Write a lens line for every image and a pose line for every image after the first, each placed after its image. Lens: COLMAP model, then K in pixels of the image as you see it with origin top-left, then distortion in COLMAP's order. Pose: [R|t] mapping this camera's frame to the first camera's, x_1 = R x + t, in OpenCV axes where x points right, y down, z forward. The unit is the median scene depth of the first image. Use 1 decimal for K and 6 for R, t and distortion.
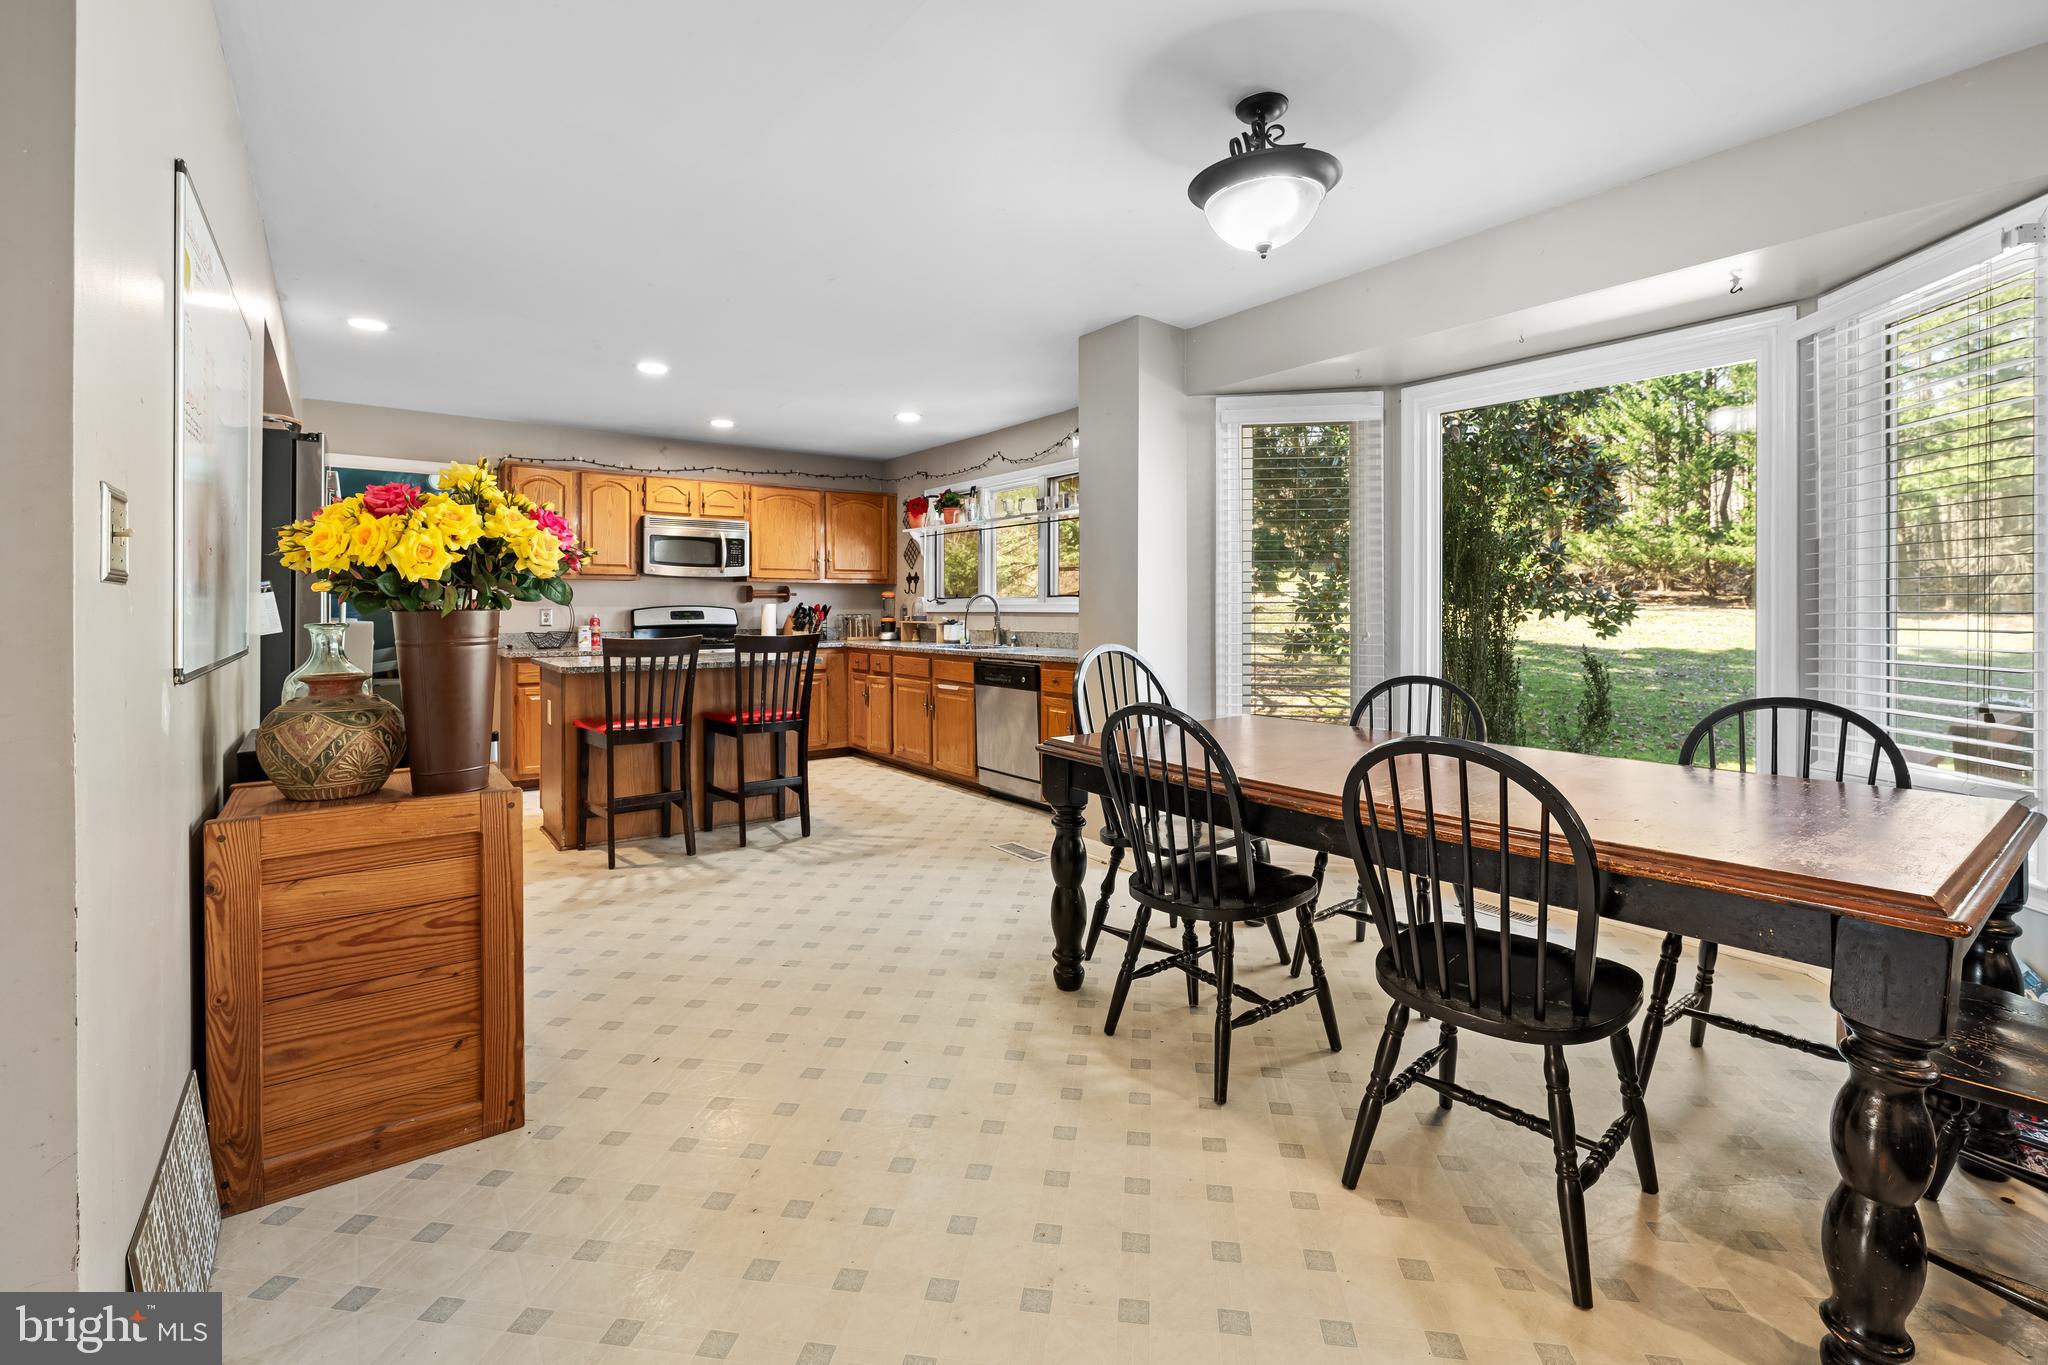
lens RADIAL K [[895.0, 0, 1010.6], [0, 895.0, 617.6], [0, 0, 1]] dist [-0.001030, 0.000088]
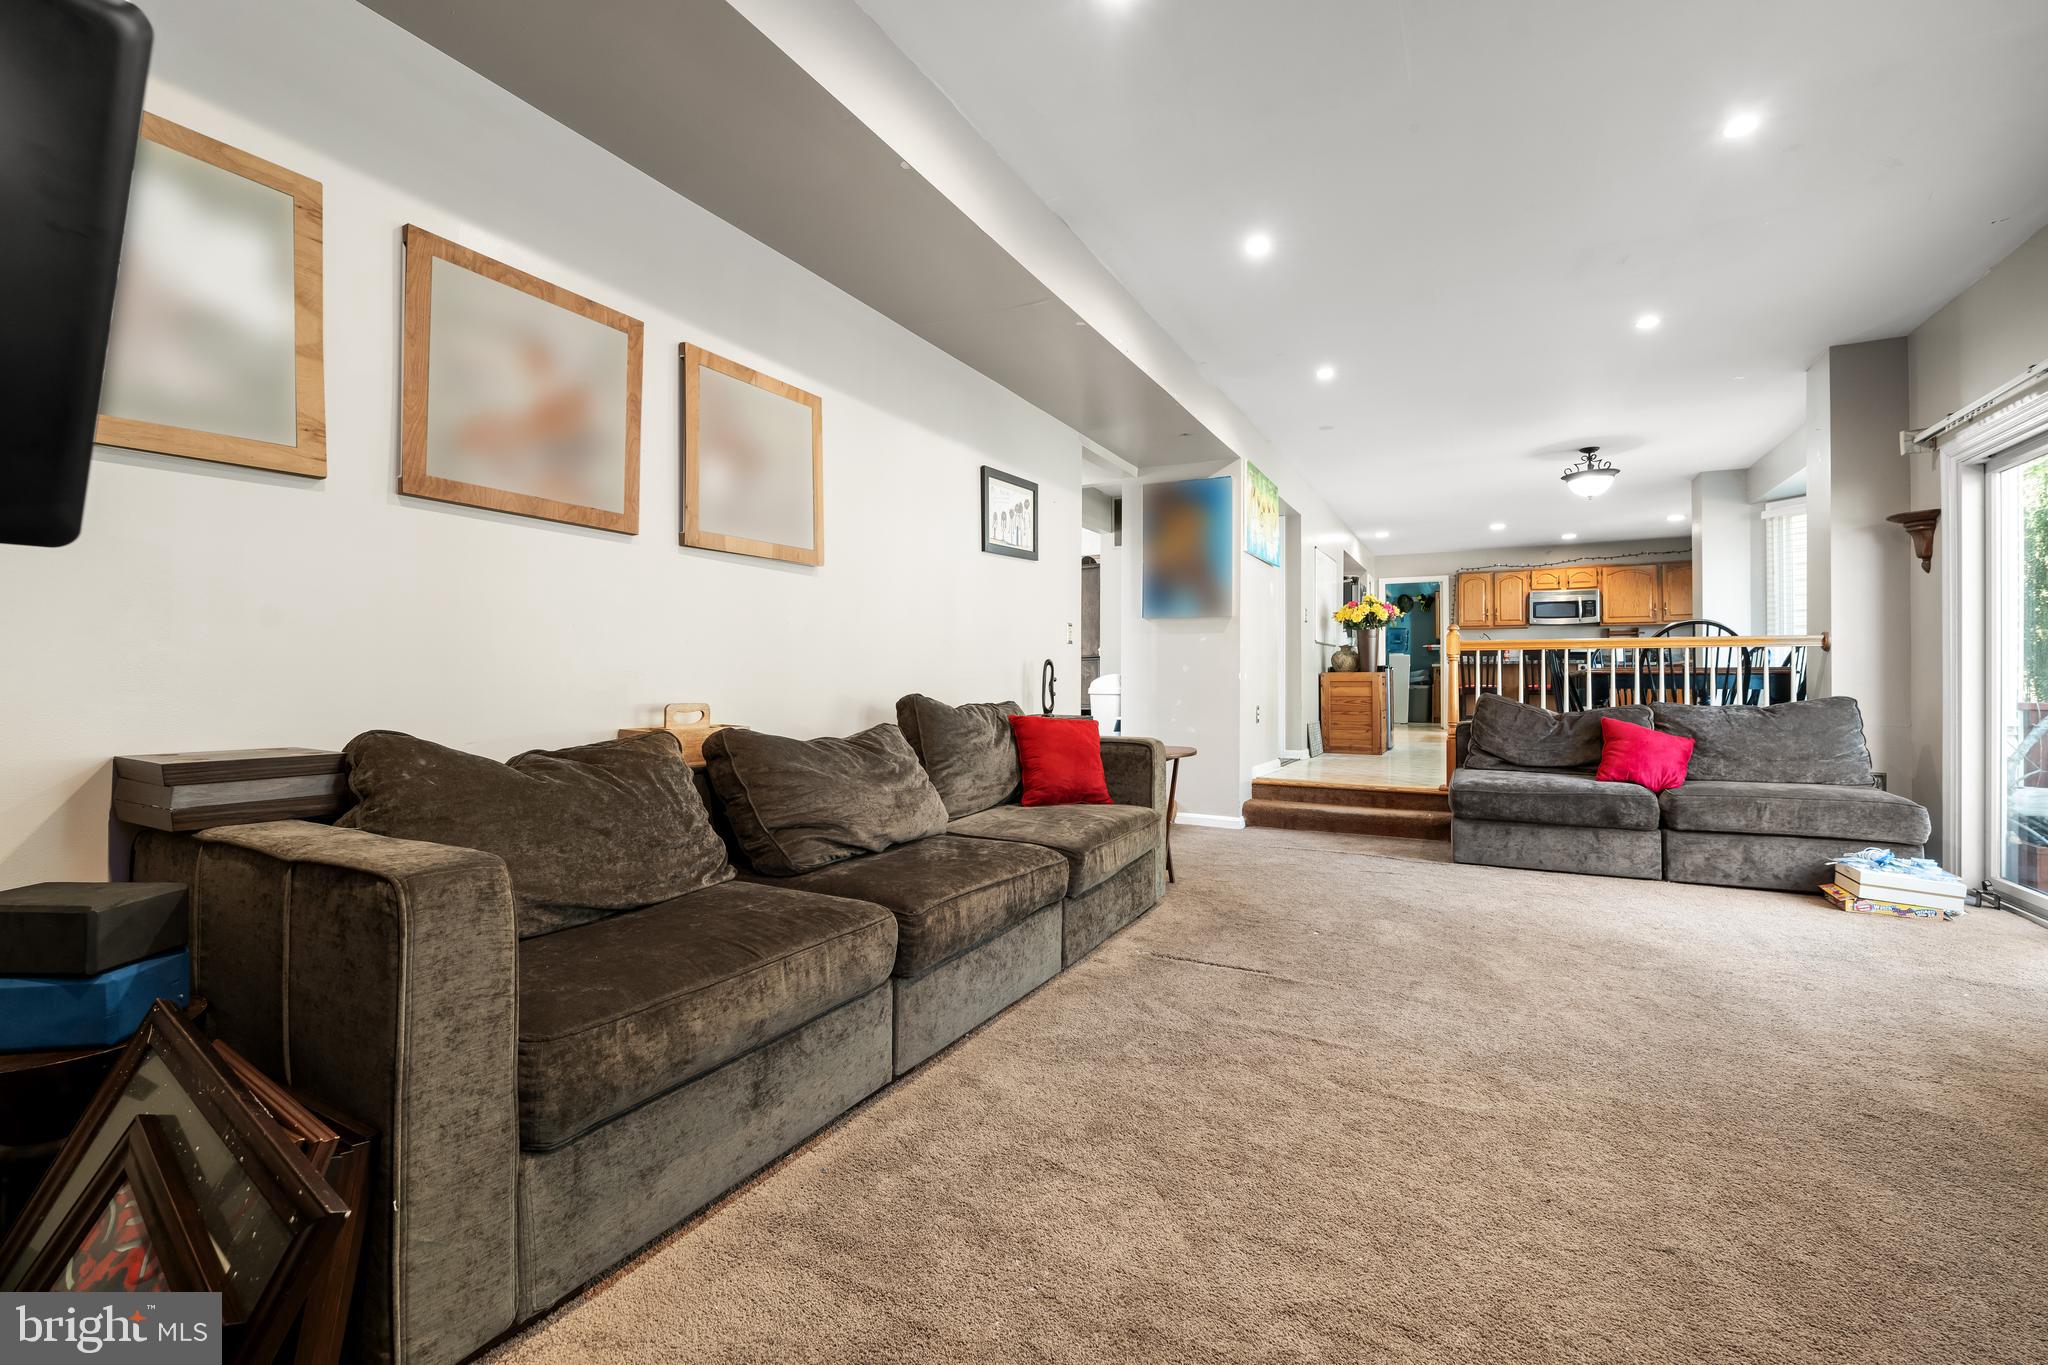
lens RADIAL K [[895.0, 0, 1015.4], [0, 895.0, 671.0], [0, 0, 1]] dist [-0.001030, 0.000088]
pose [[0.436028, -0.011482, -0.899860, 0.731695], [-0.007998, 0.999830, -0.016633, 0.081013], [0.899898, 0.014449, 0.435862, -0.696812]]
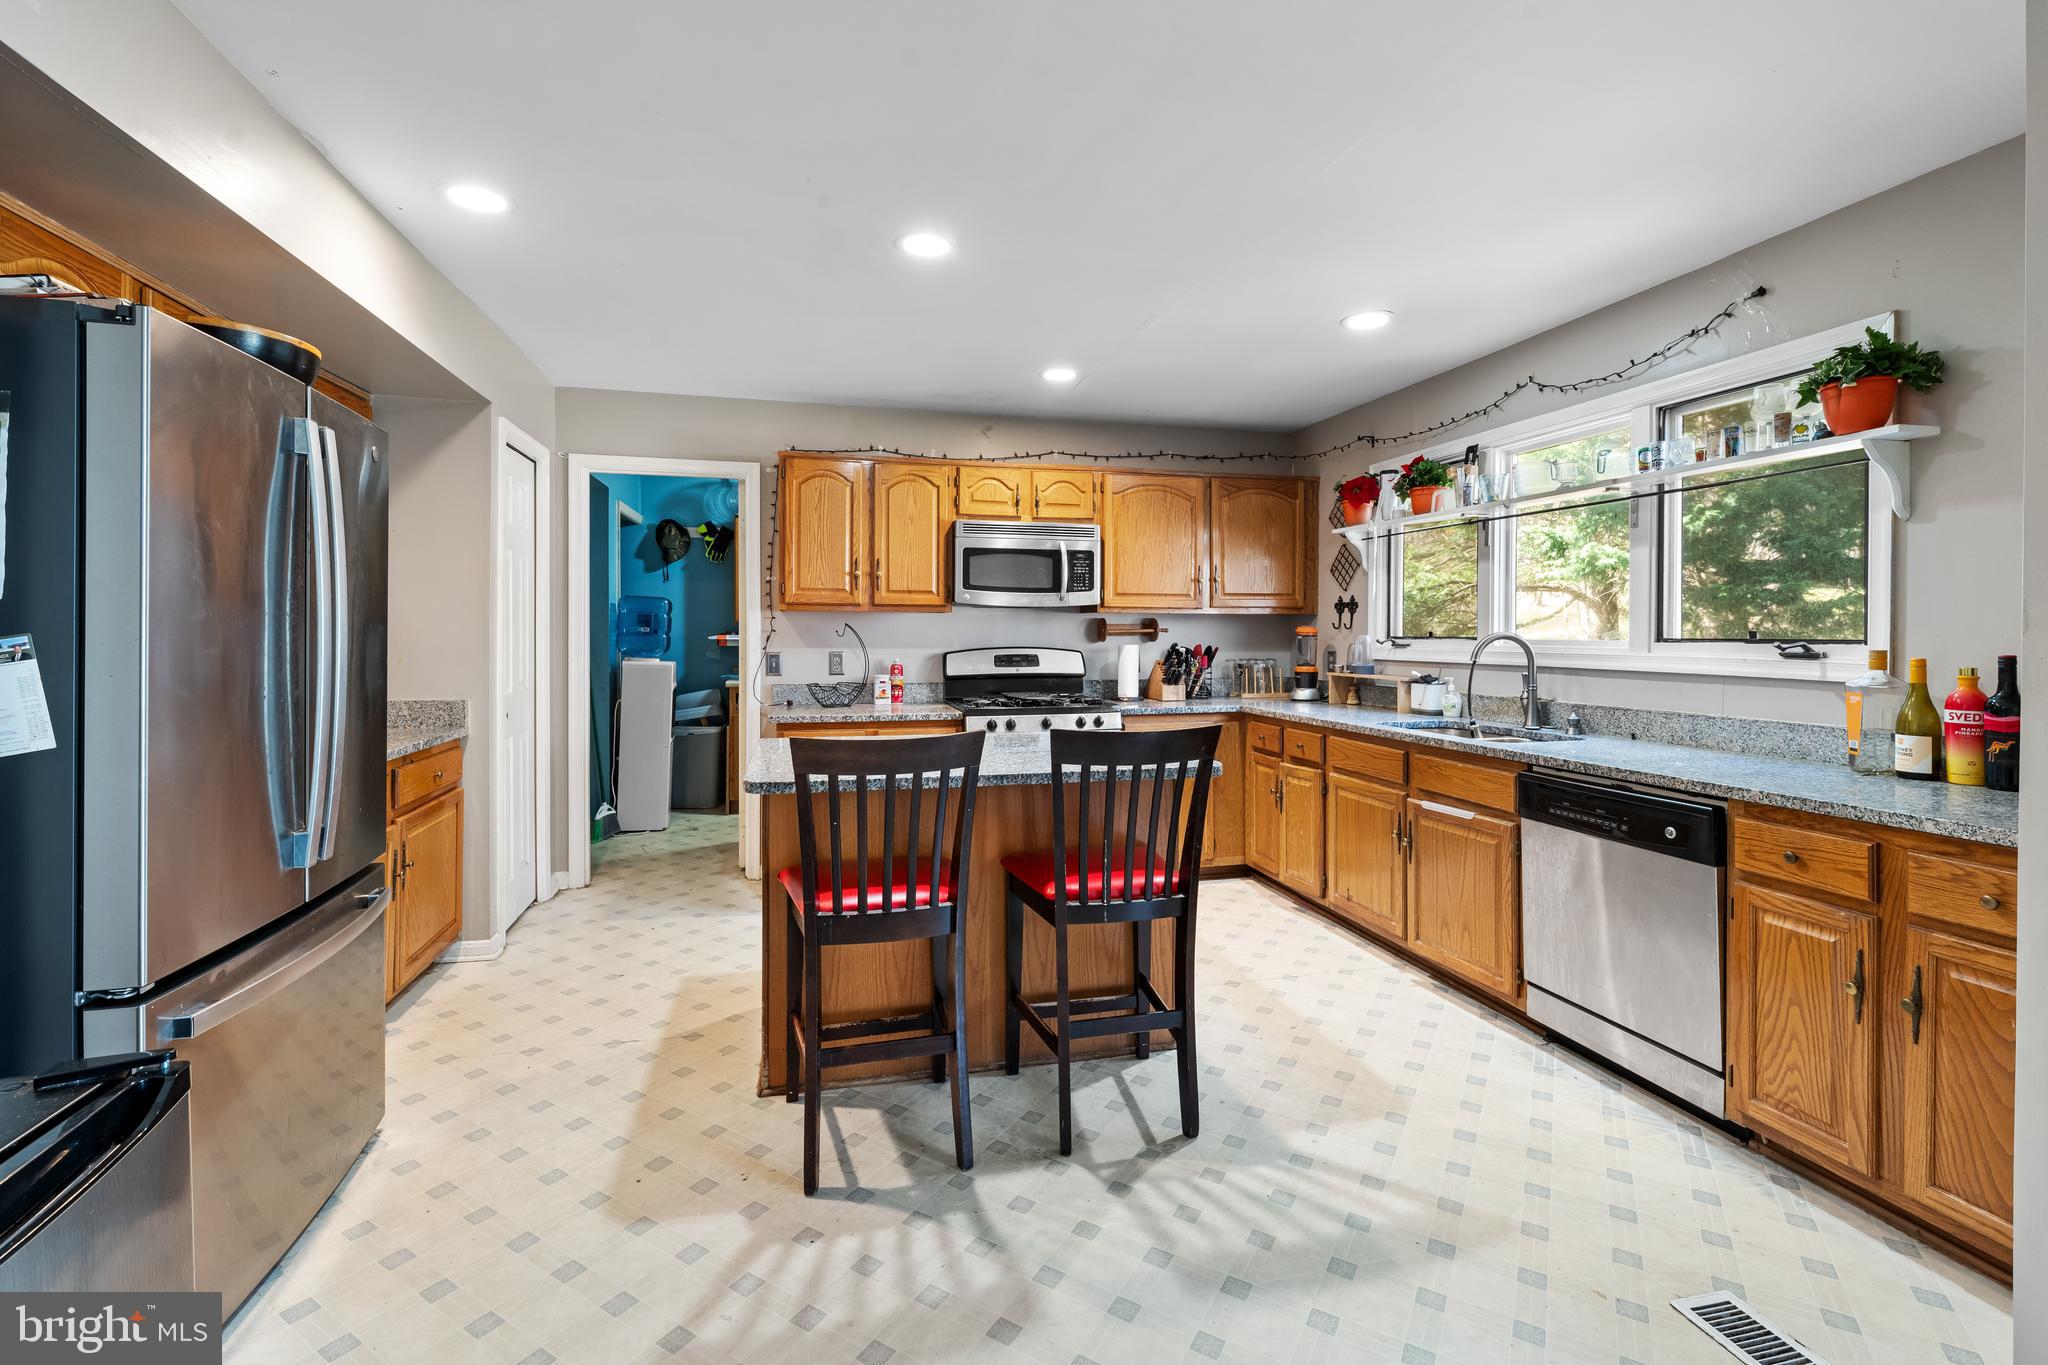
lens RADIAL K [[895.0, 0, 1023.3], [0, 895.0, 633.6], [0, 0, 1]] dist [-0.001030, 0.000088]
pose [[0.925108, 0.002959, -0.379693, -0.088538], [-0.006530, 0.999946, -0.008115, -0.018784], [0.379648, 0.009987, 0.925077, 0.351593]]
